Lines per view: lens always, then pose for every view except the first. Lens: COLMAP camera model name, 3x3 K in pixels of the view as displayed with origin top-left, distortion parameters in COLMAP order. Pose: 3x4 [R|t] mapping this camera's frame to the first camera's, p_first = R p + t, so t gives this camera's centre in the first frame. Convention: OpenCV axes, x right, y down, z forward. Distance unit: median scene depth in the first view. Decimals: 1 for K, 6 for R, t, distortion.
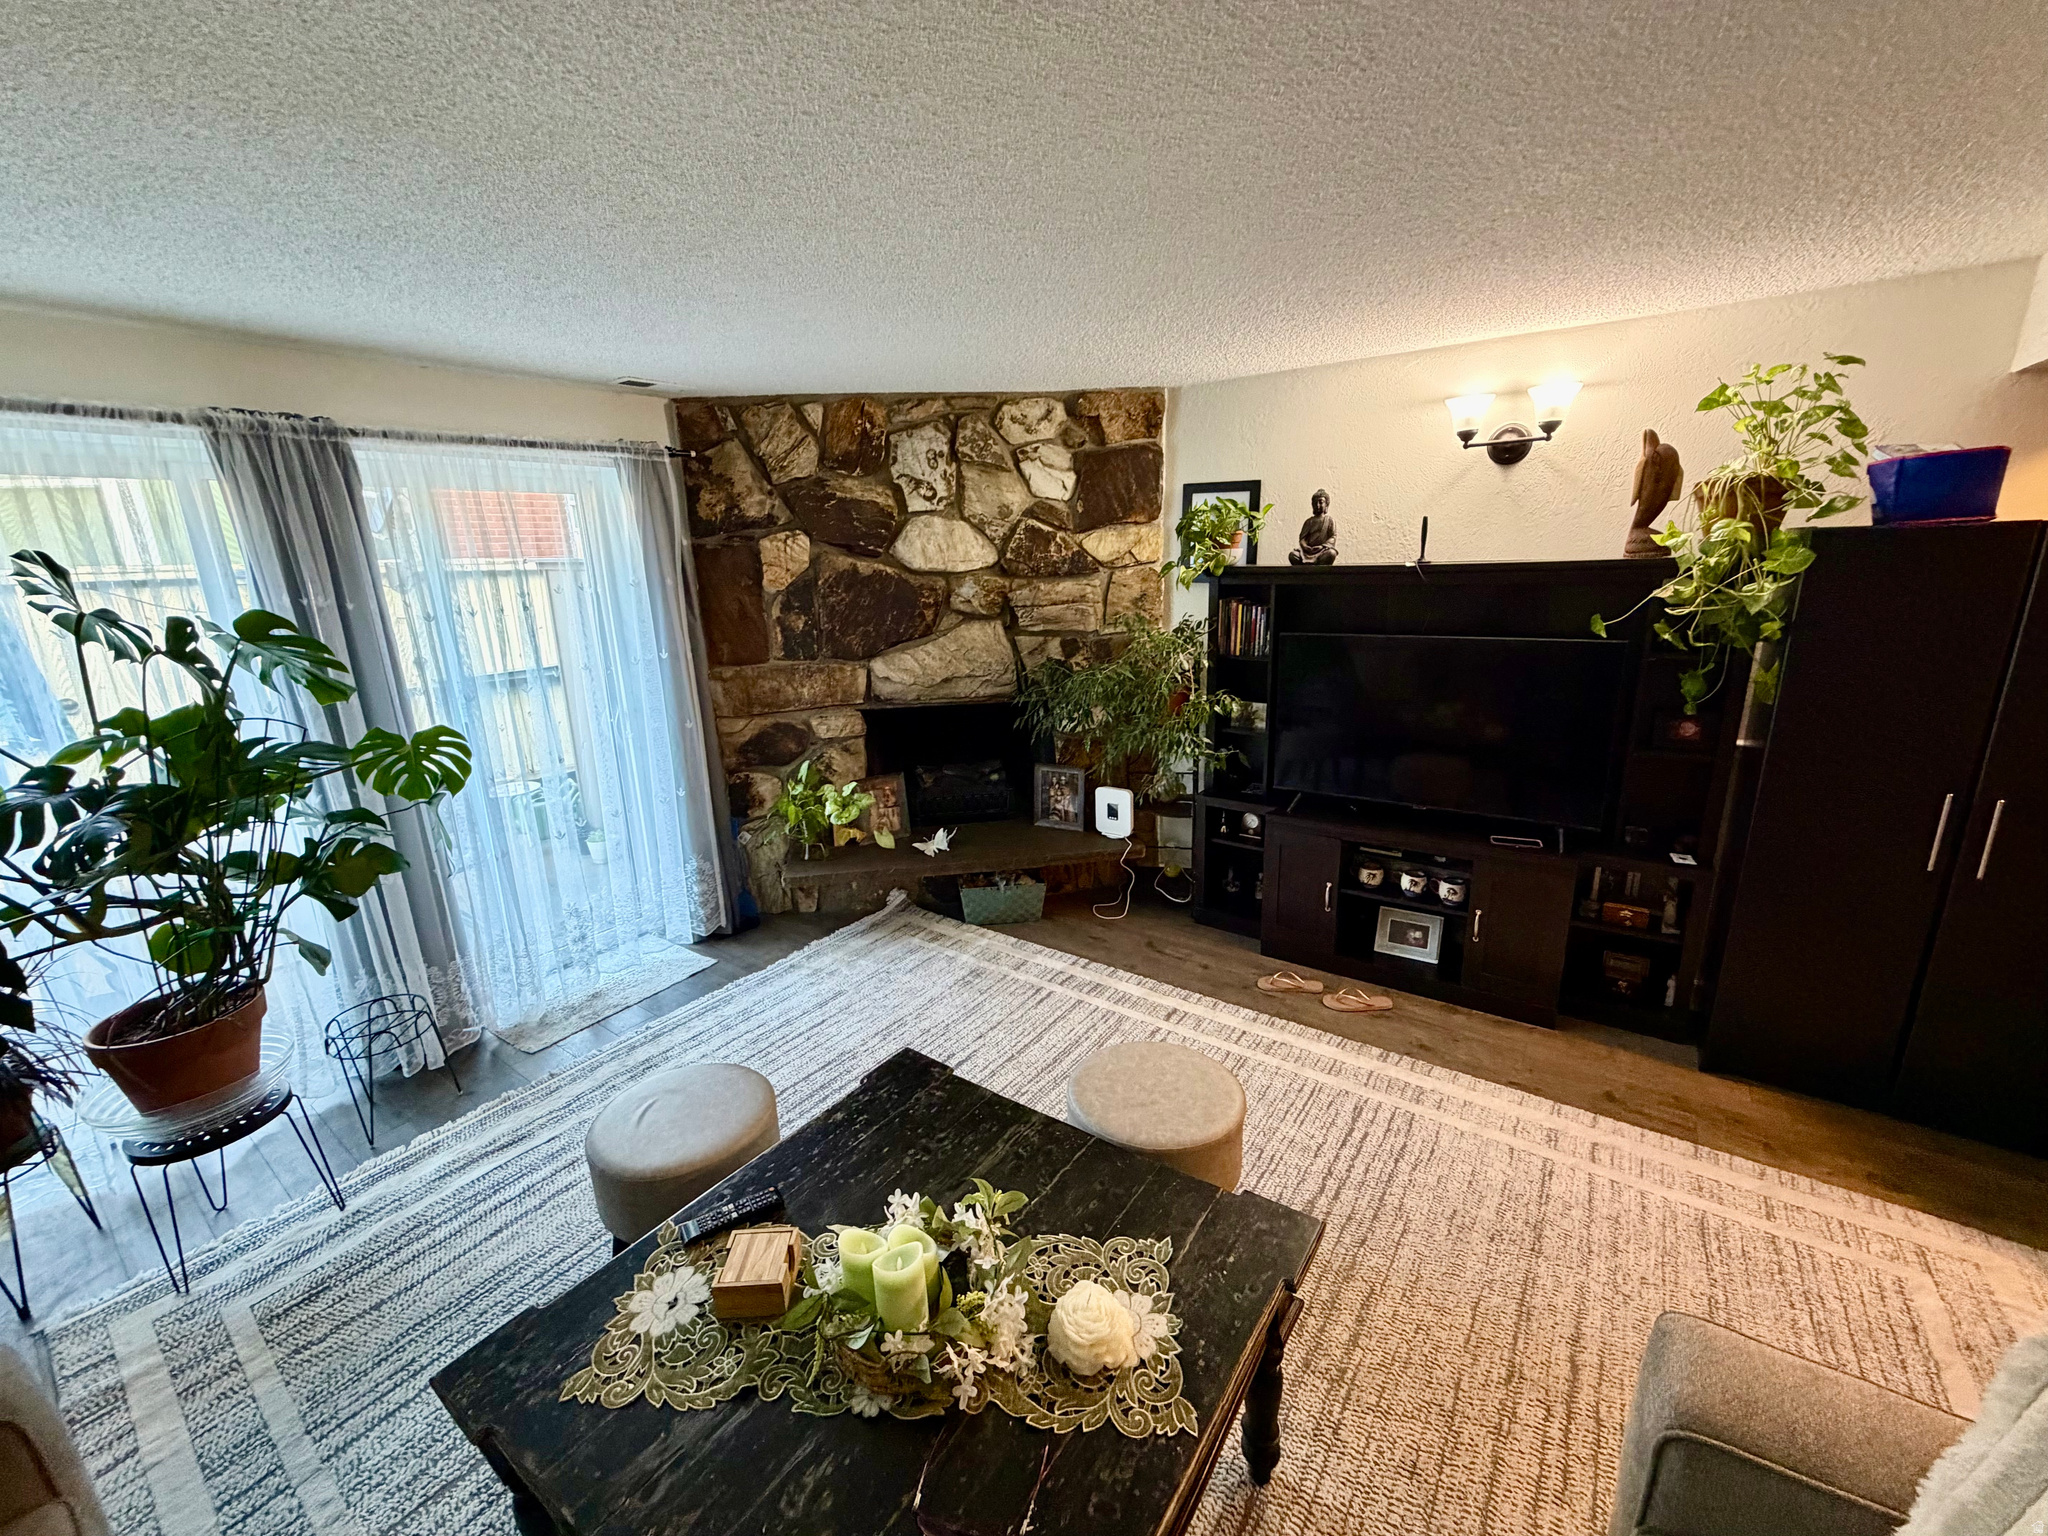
lens RADIAL K [[818.0, 0, 1020.0], [0, 818.0, 765.8], [0, 0, 1]] dist [0.000446, 0.000418]
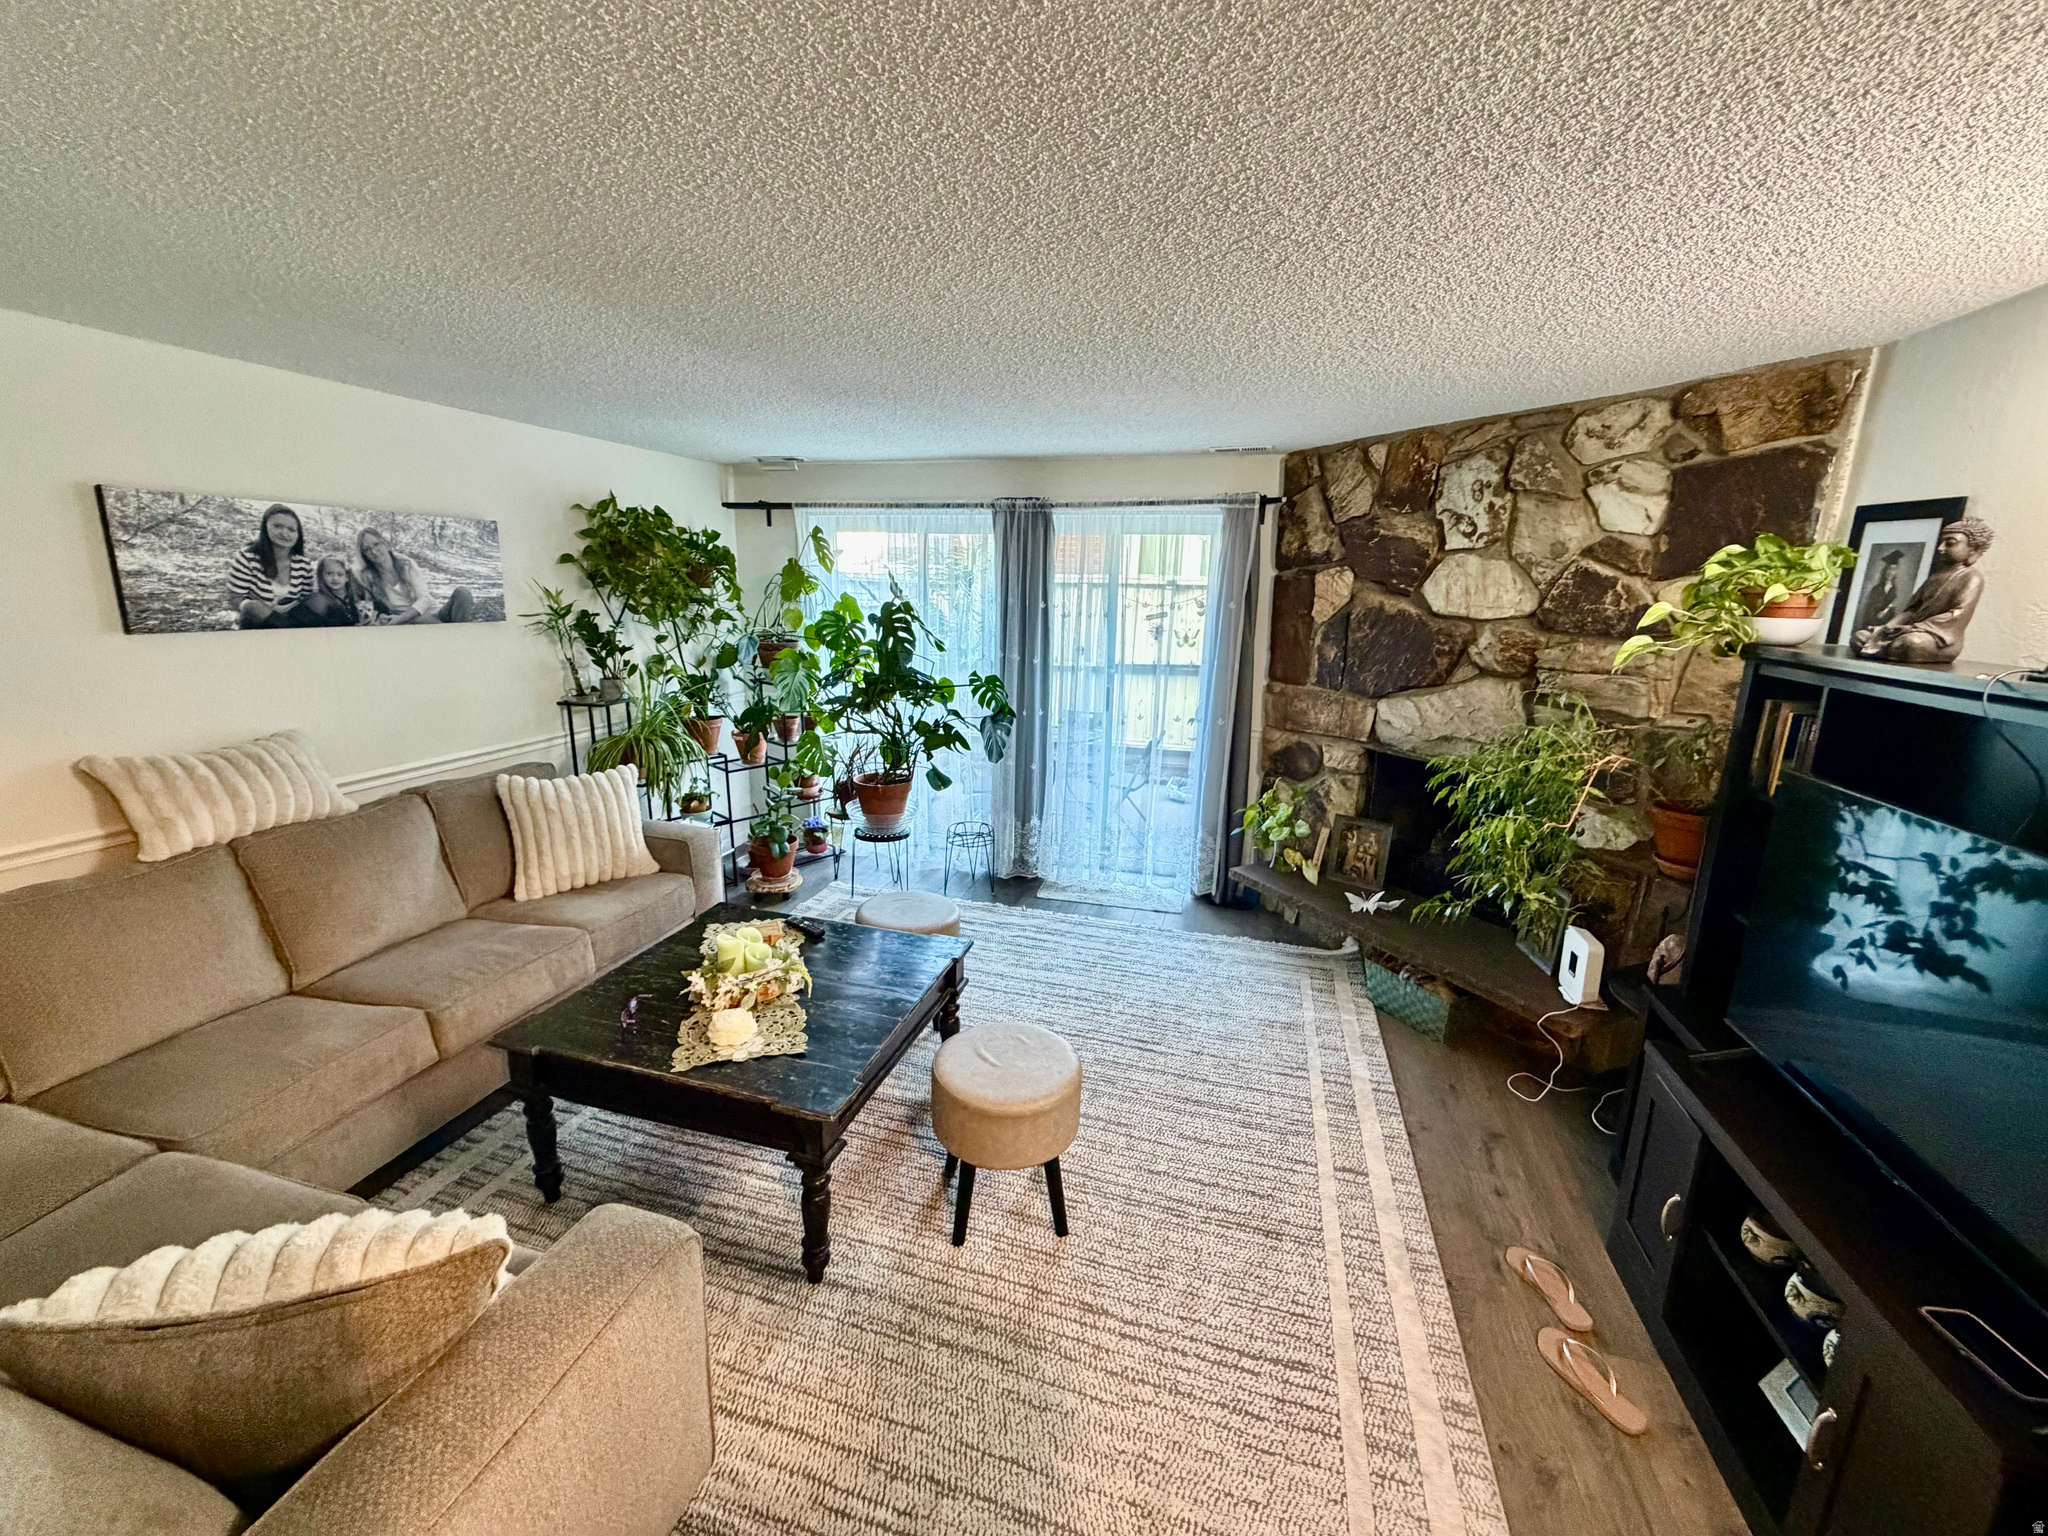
lens RADIAL K [[818.0, 0, 1018.7], [0, 818.0, 767.3], [0, 0, 1]] dist [0.000446, 0.000418]
pose [[0.334515, 0.250958, -0.908361, 0.596843], [-0.265741, 0.949894, 0.164570, -0.103405], [0.904146, 0.186338, 0.384444, 0.263497]]
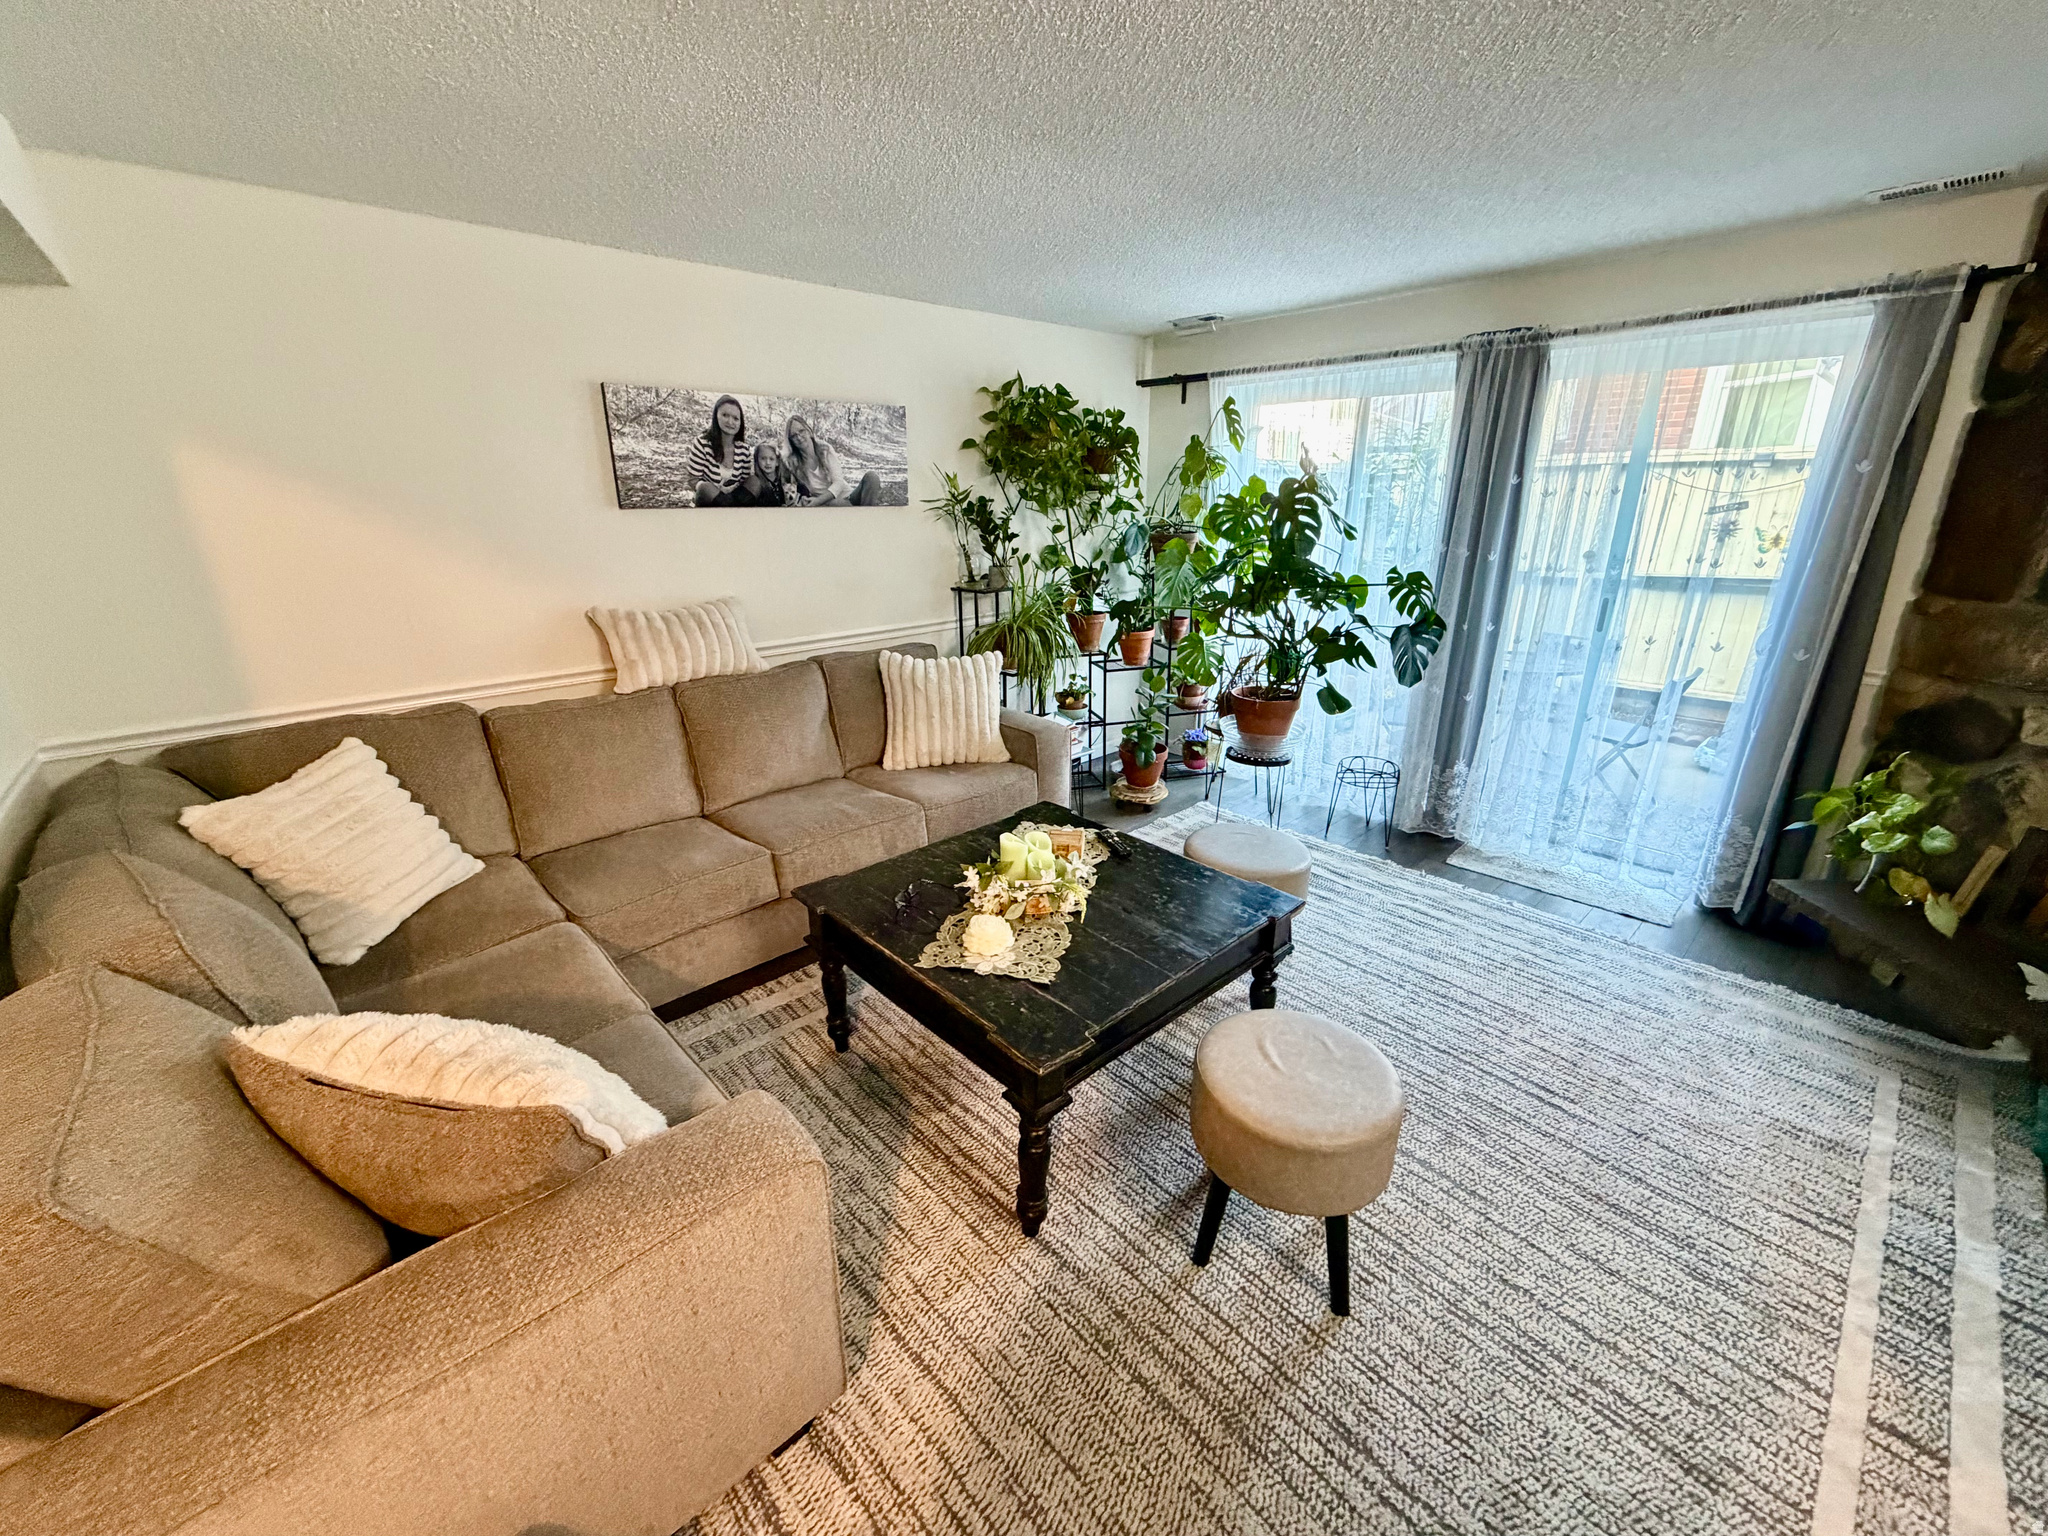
lens RADIAL K [[818.0, 0, 1016.9], [0, 818.0, 765.2], [0, 0, 1]] dist [0.000446, 0.000418]
pose [[-0.203671, 0.347686, -0.915223, 0.487418], [-0.229714, 0.891750, 0.389889, -0.087280], [0.951709, 0.289649, -0.101755, 0.380516]]
